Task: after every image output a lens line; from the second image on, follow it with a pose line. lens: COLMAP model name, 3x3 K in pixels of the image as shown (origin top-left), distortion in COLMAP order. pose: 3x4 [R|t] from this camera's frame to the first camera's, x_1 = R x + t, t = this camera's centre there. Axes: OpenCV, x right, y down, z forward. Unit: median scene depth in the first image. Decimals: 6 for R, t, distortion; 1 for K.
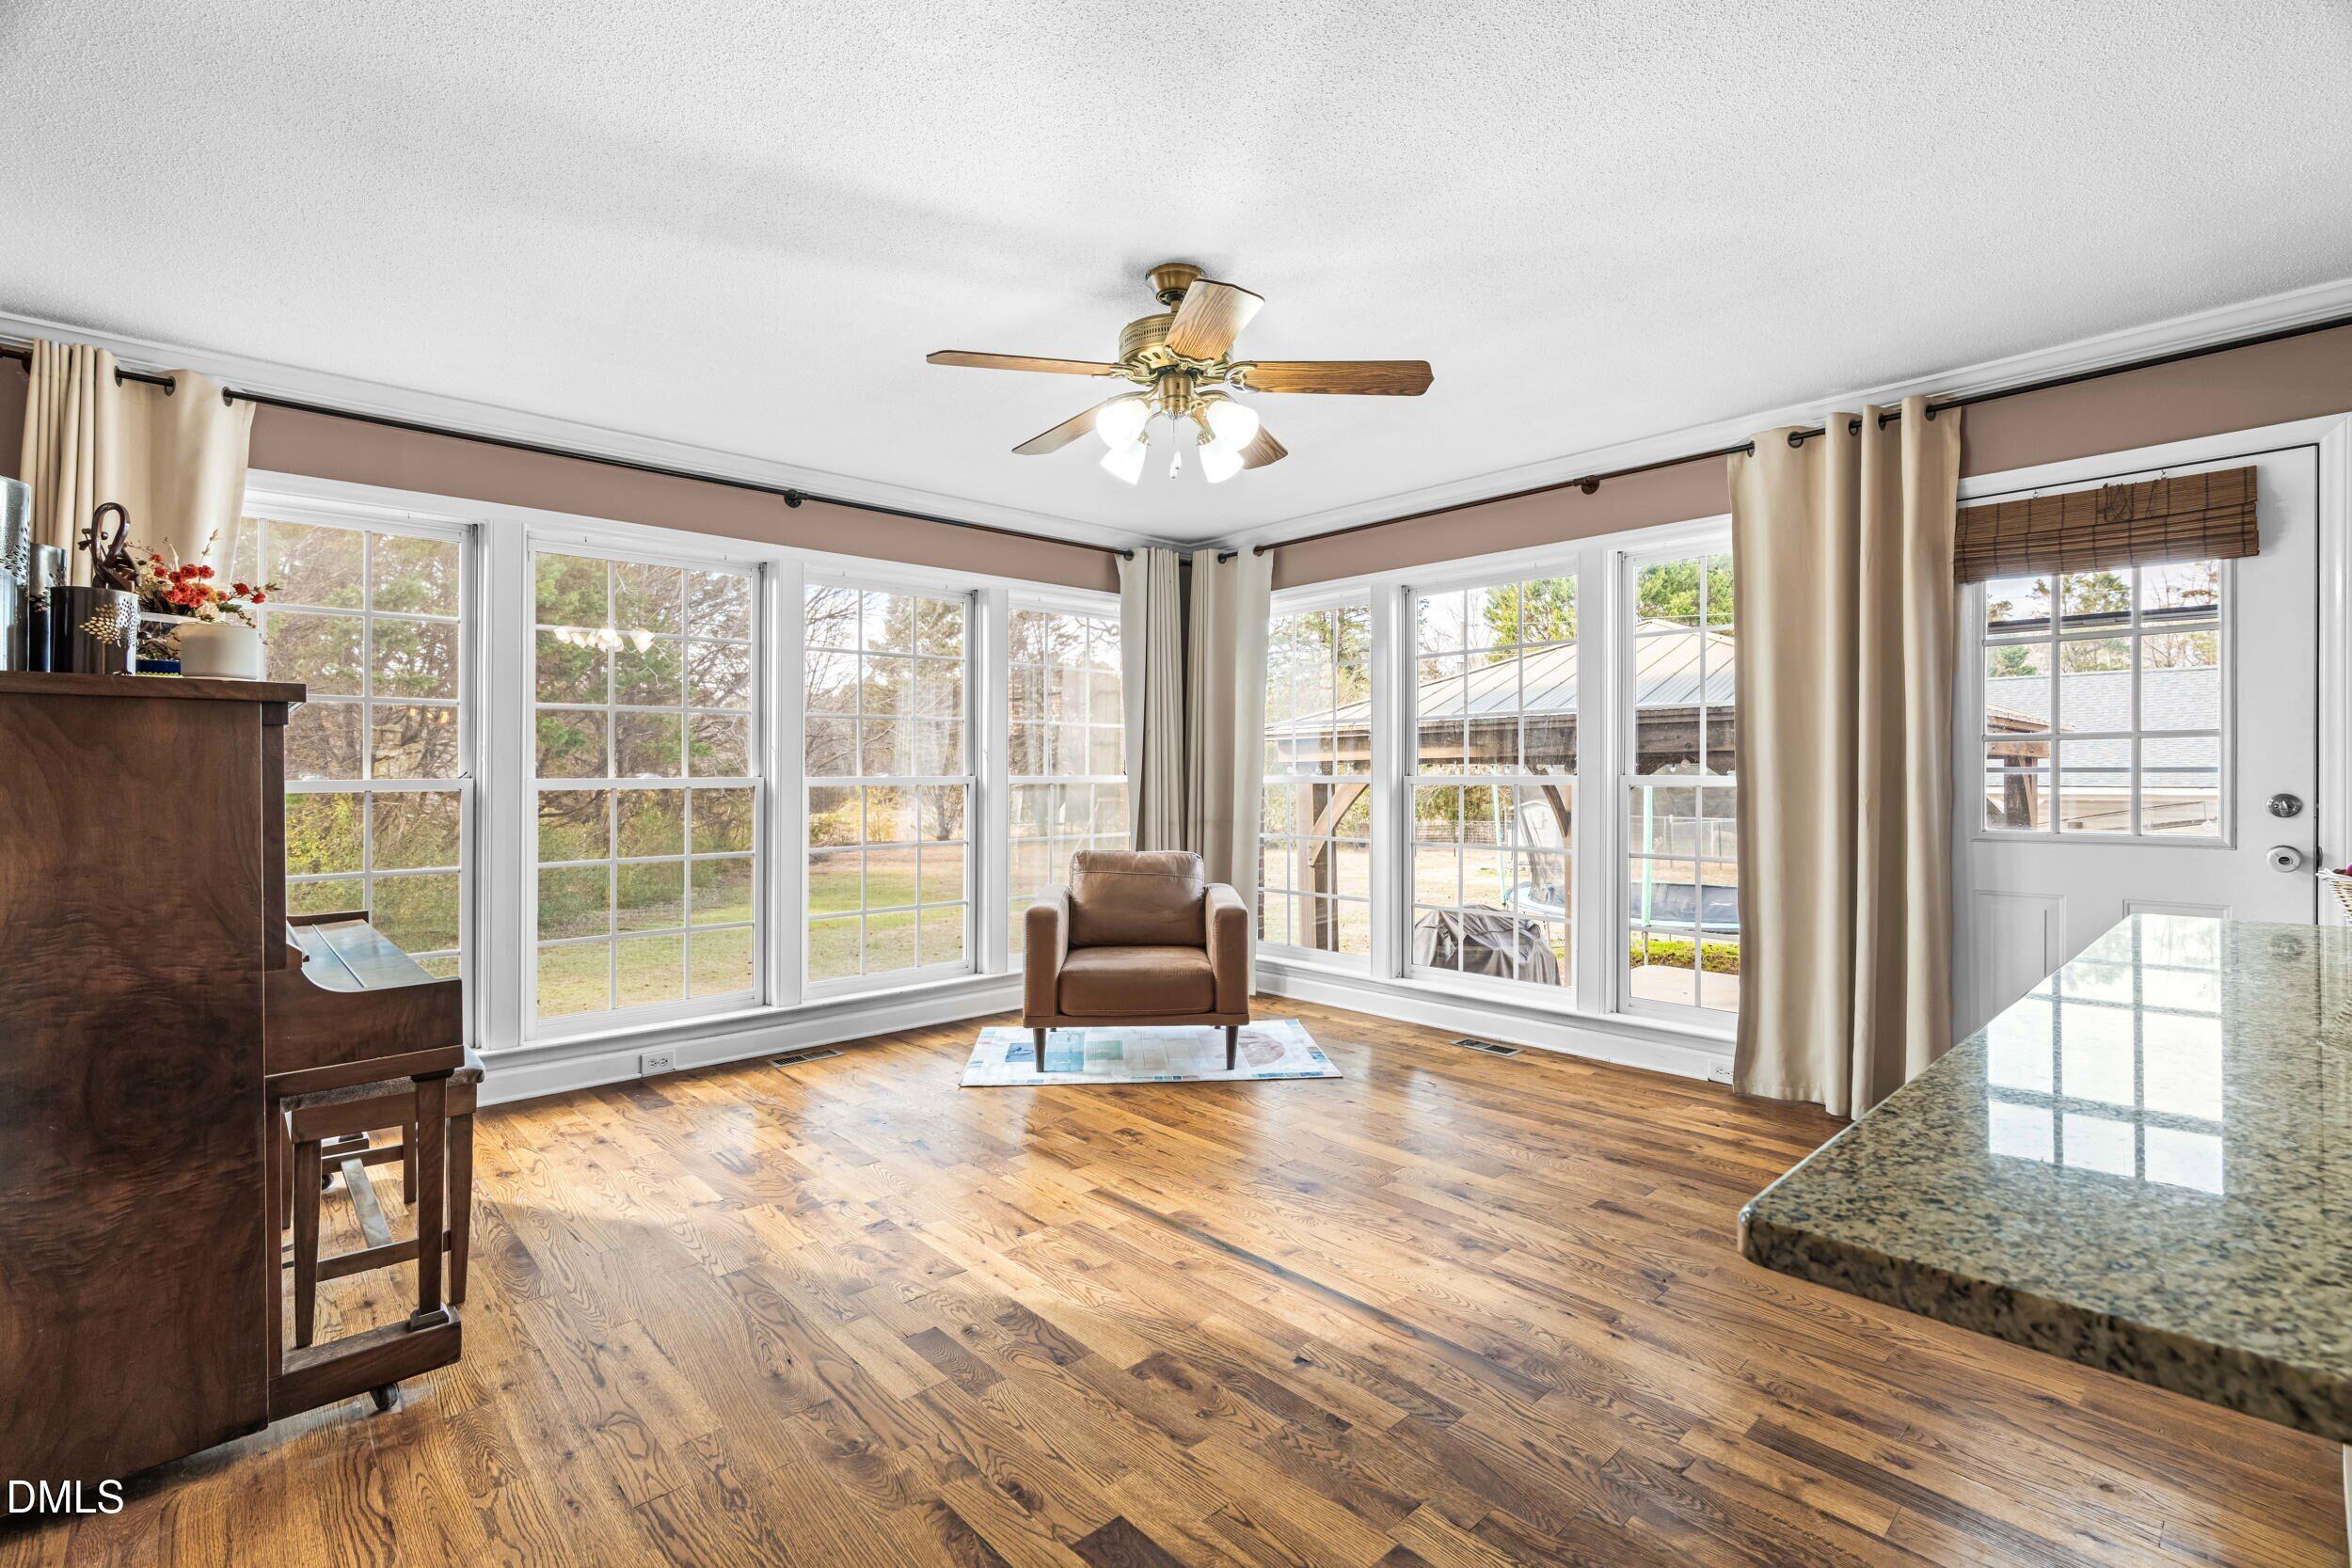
lens RADIAL K [[1066.5, 0, 1183.6], [0, 1066.5, 765.4], [0, 0, 1]] dist [-0.009965, 0.002505]
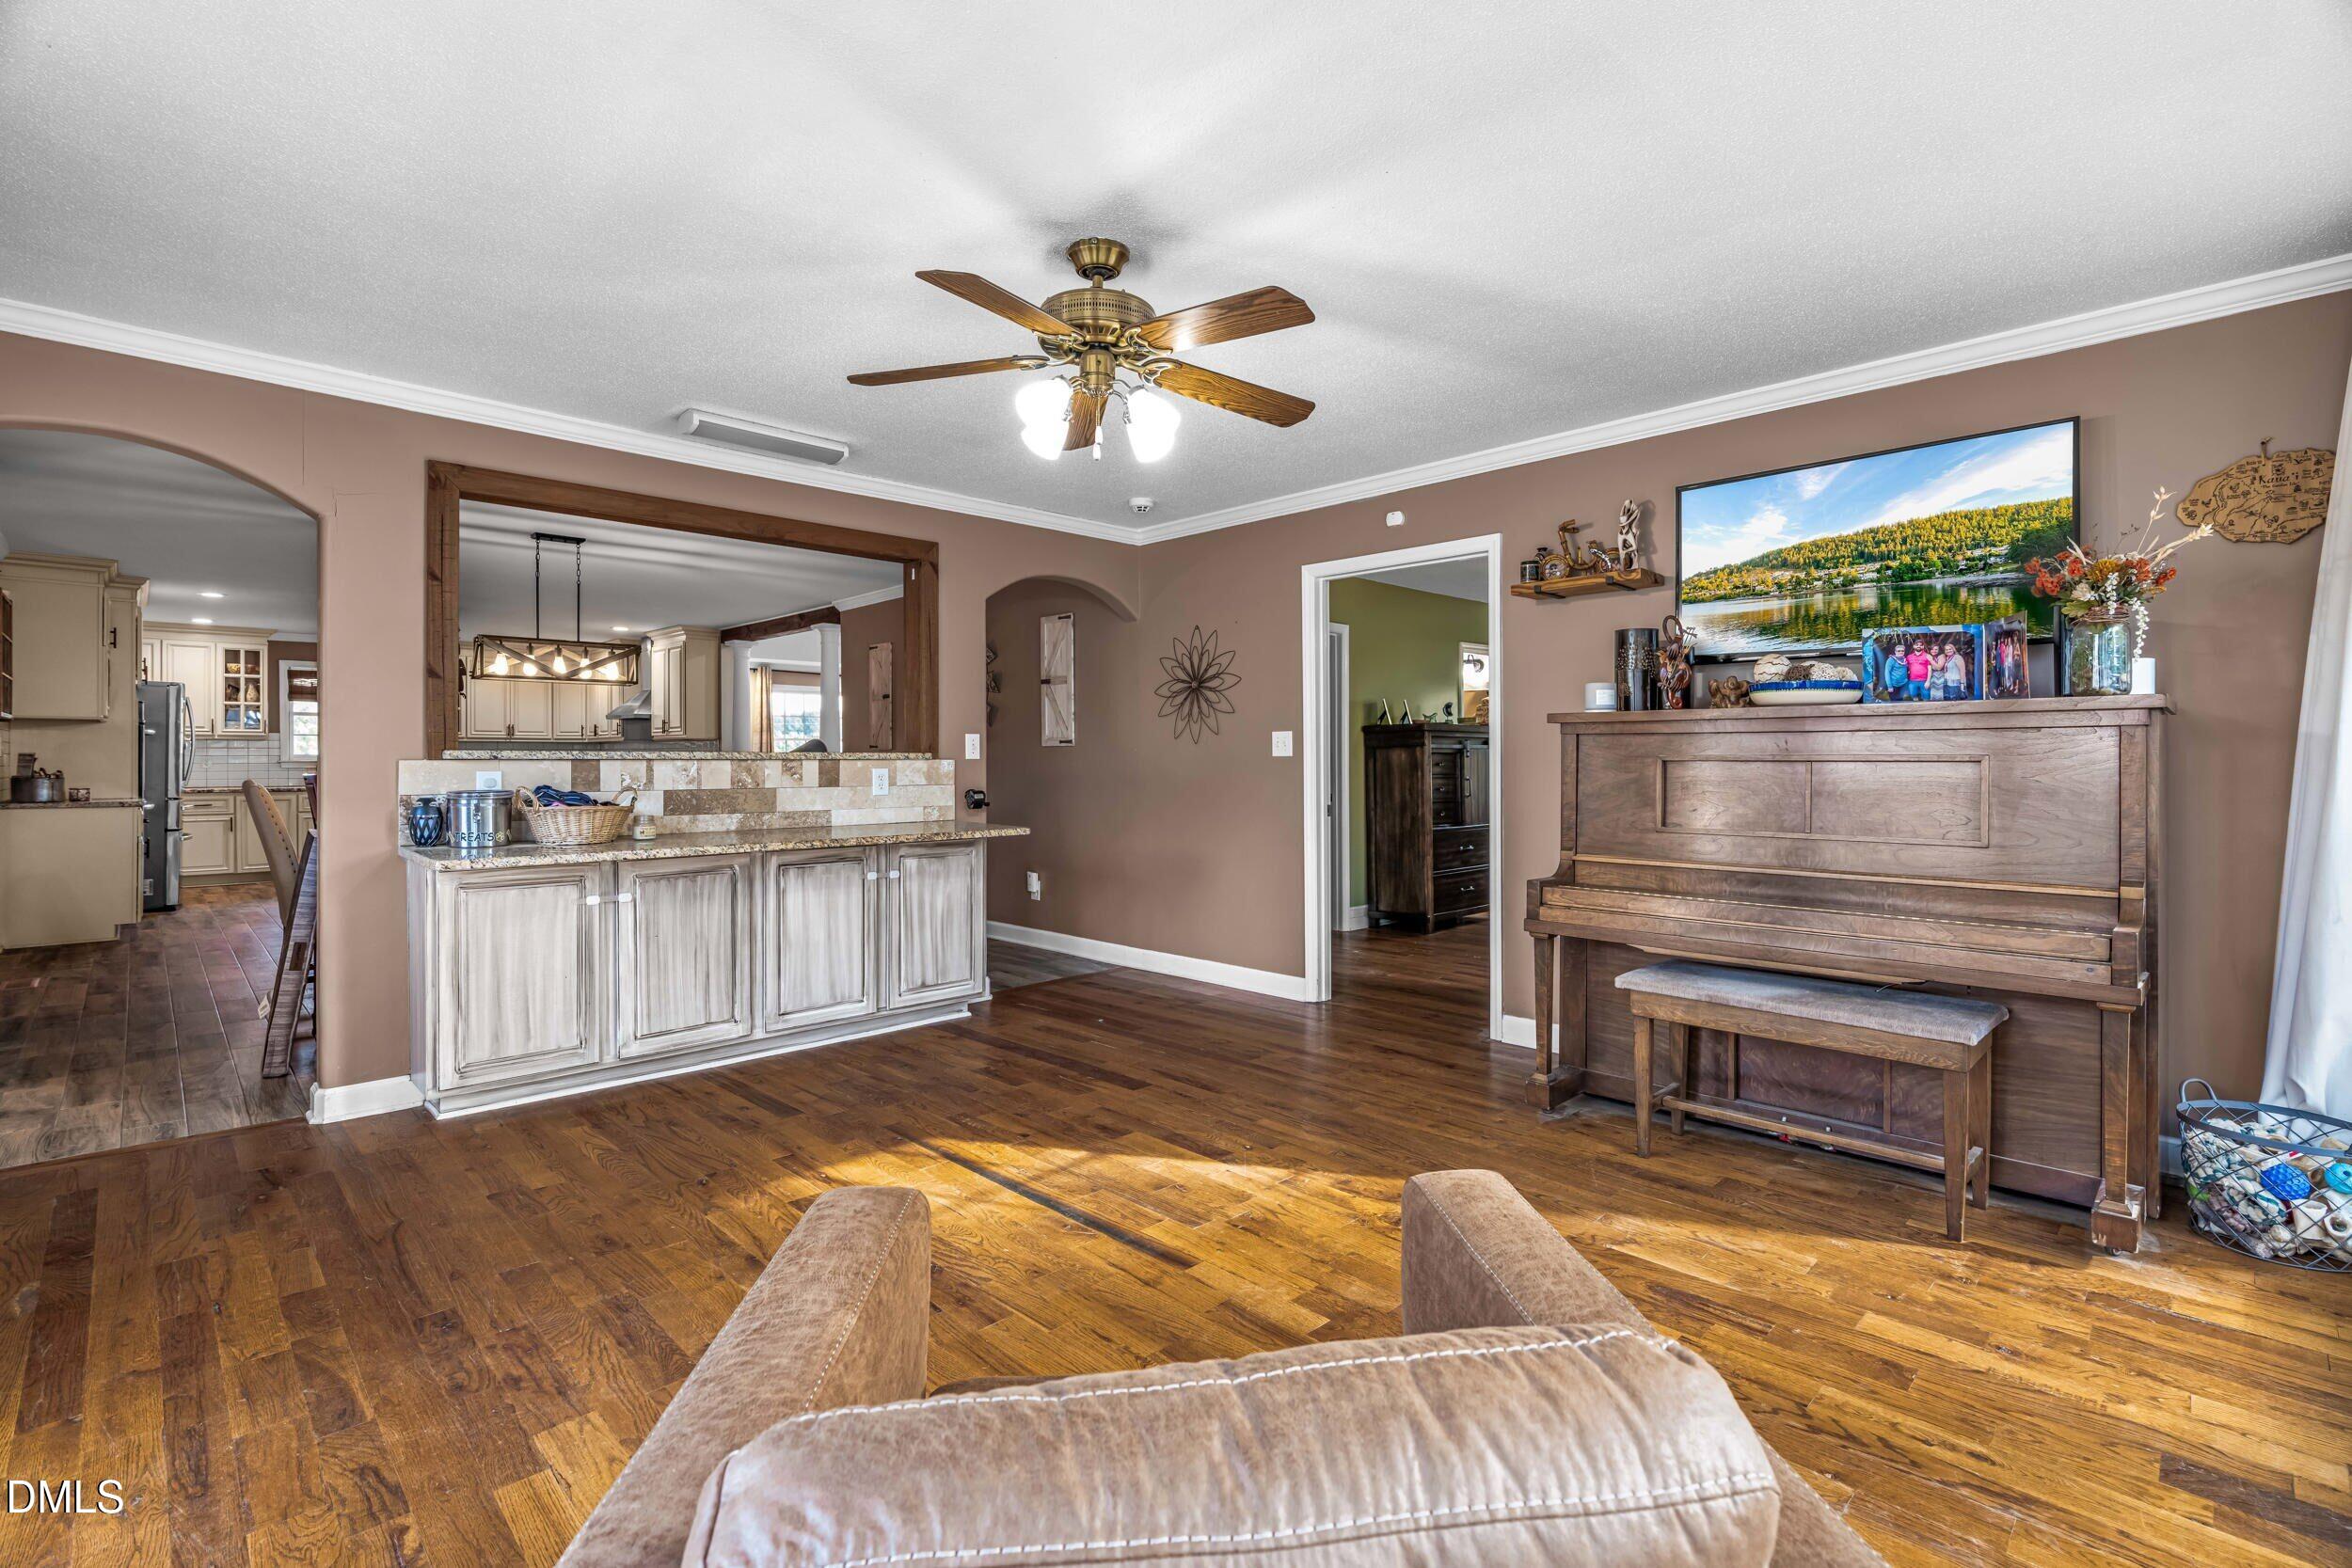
lens RADIAL K [[1066.5, 0, 1176.5], [0, 1066.5, 760.2], [0, 0, 1]] dist [-0.009965, 0.002505]
pose [[-0.999610, 0.004658, -0.027548, -0.073425], [0.004818, 0.999972, -0.005735, 0.014432], [0.027520, -0.005865, -0.999604, 2.542426]]
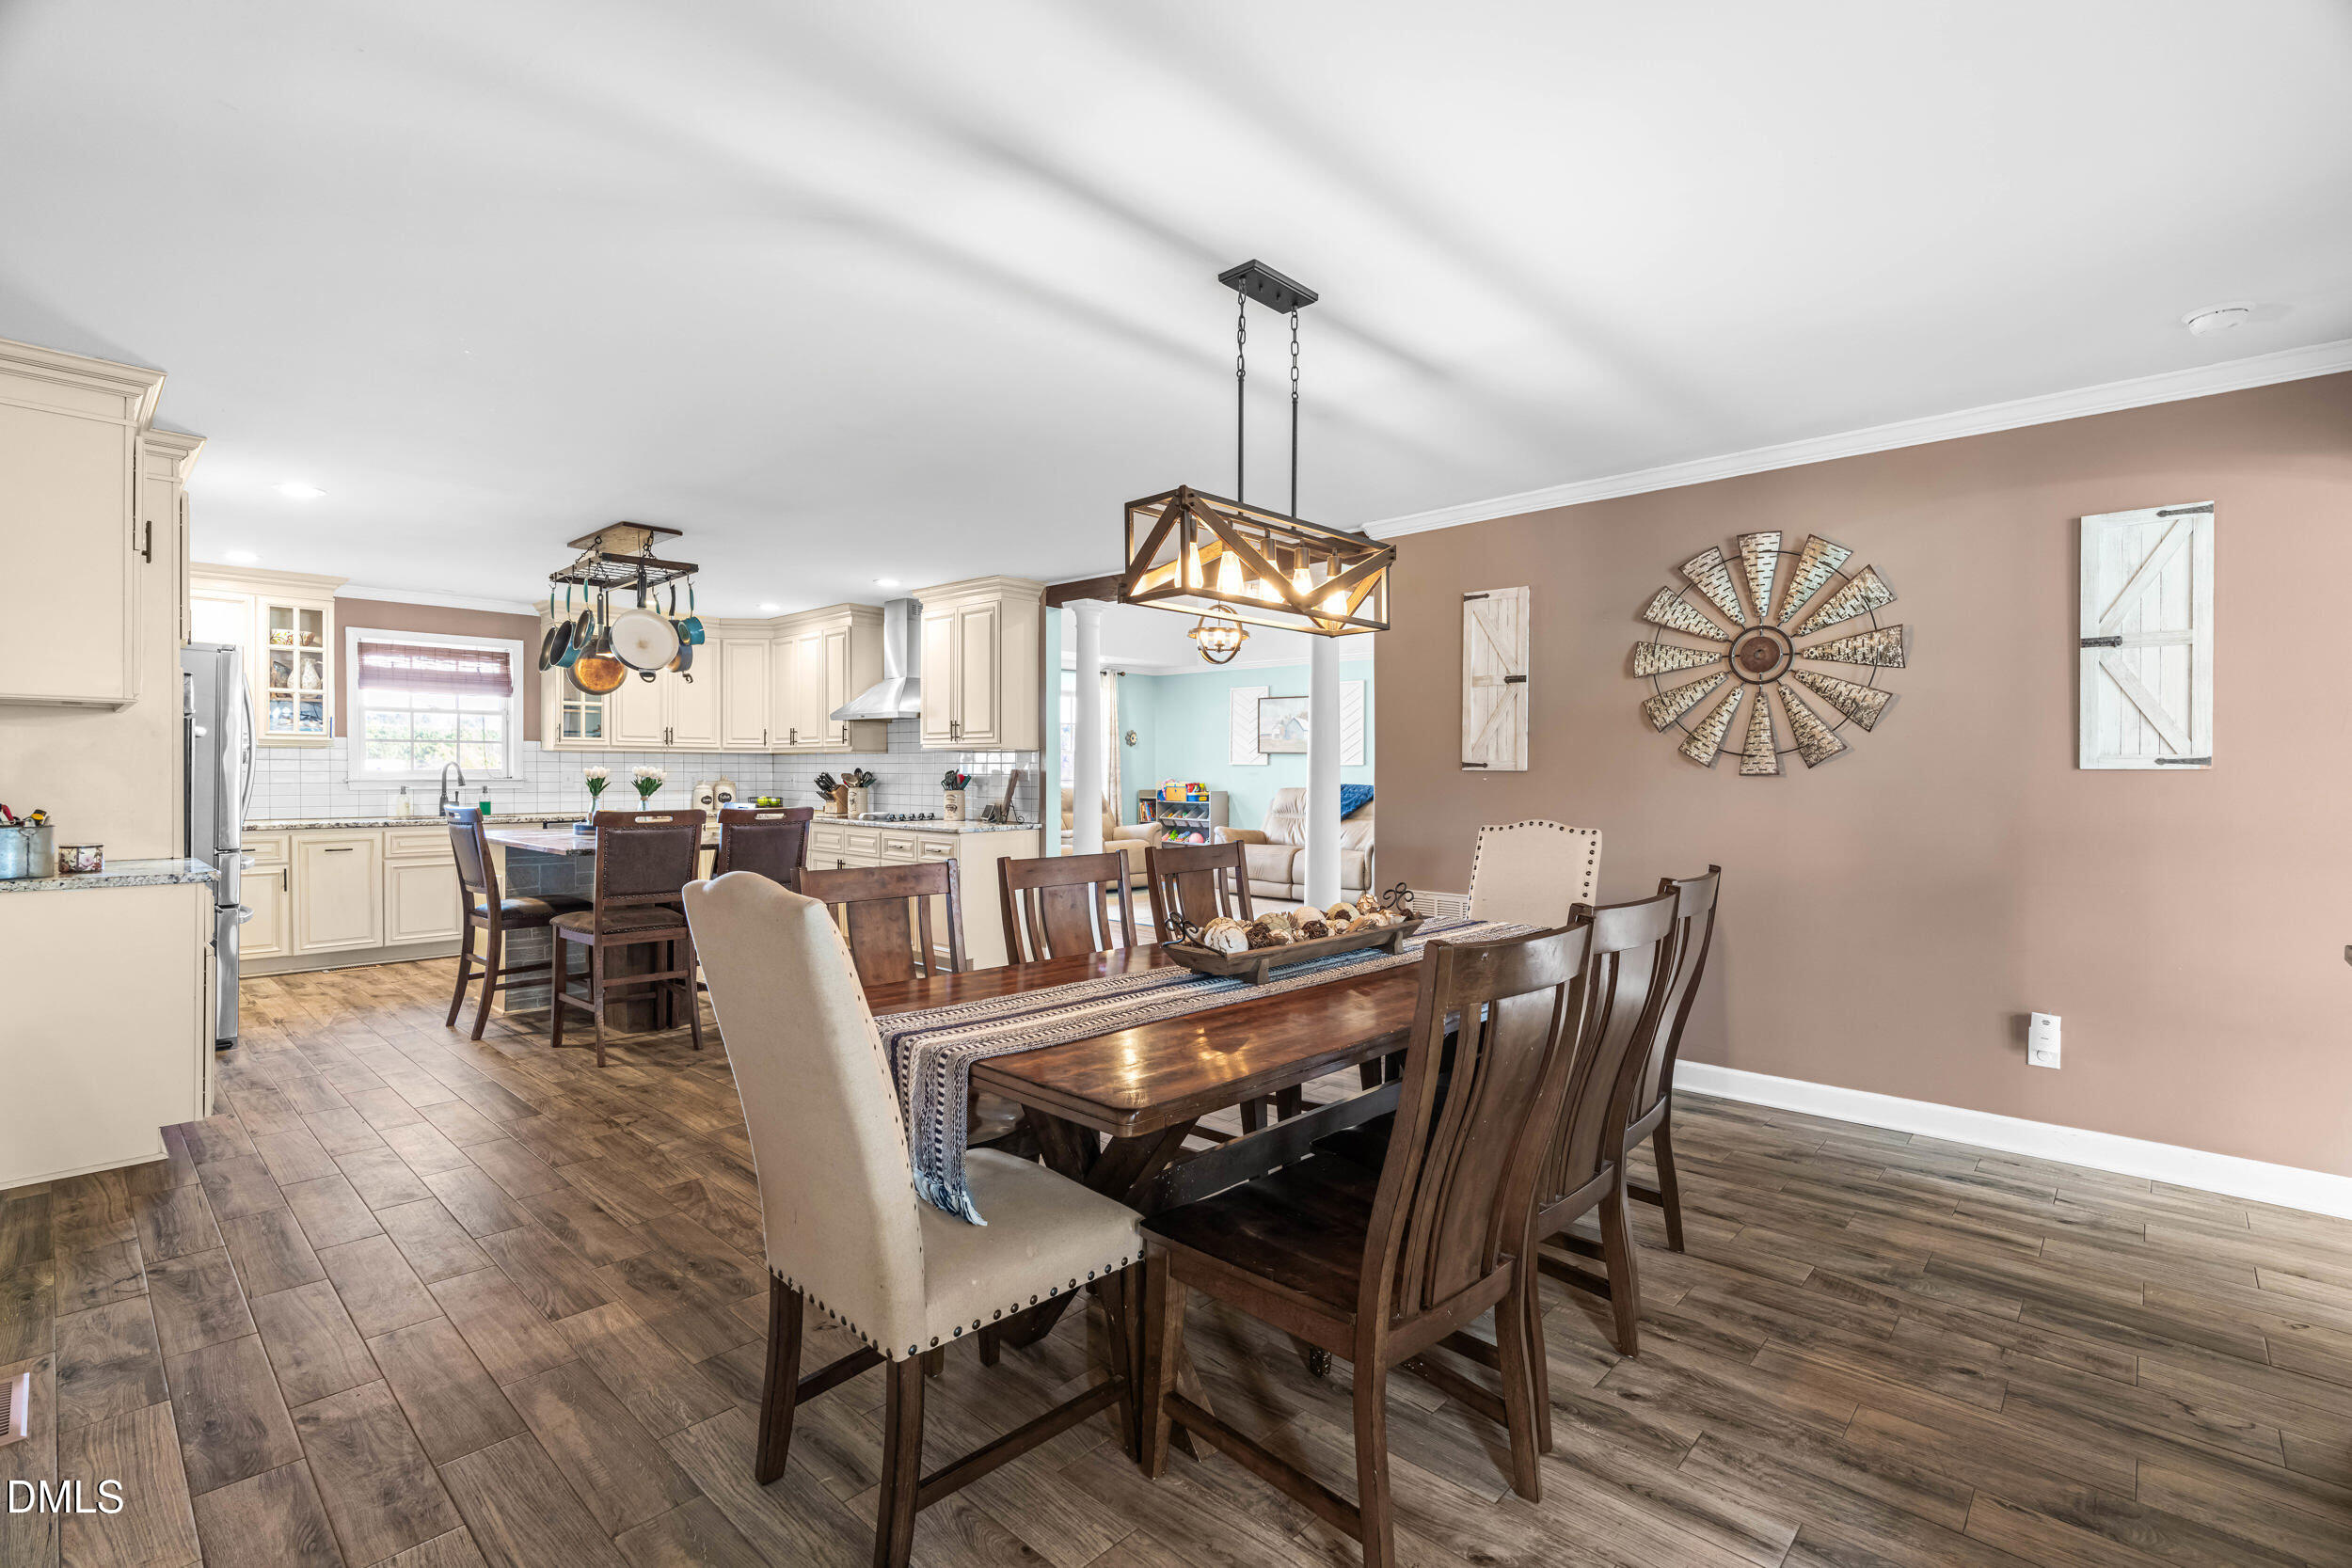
lens RADIAL K [[1066.5, 0, 1172.8], [0, 1066.5, 781.9], [0, 0, 1]] dist [-0.009965, 0.002505]
pose [[-0.997714, 0.000464, -0.067578, 1.687834], [0.000226, 0.999994, 0.003533, -0.034686], [0.067579, 0.003510, -0.997708, 0.885757]]
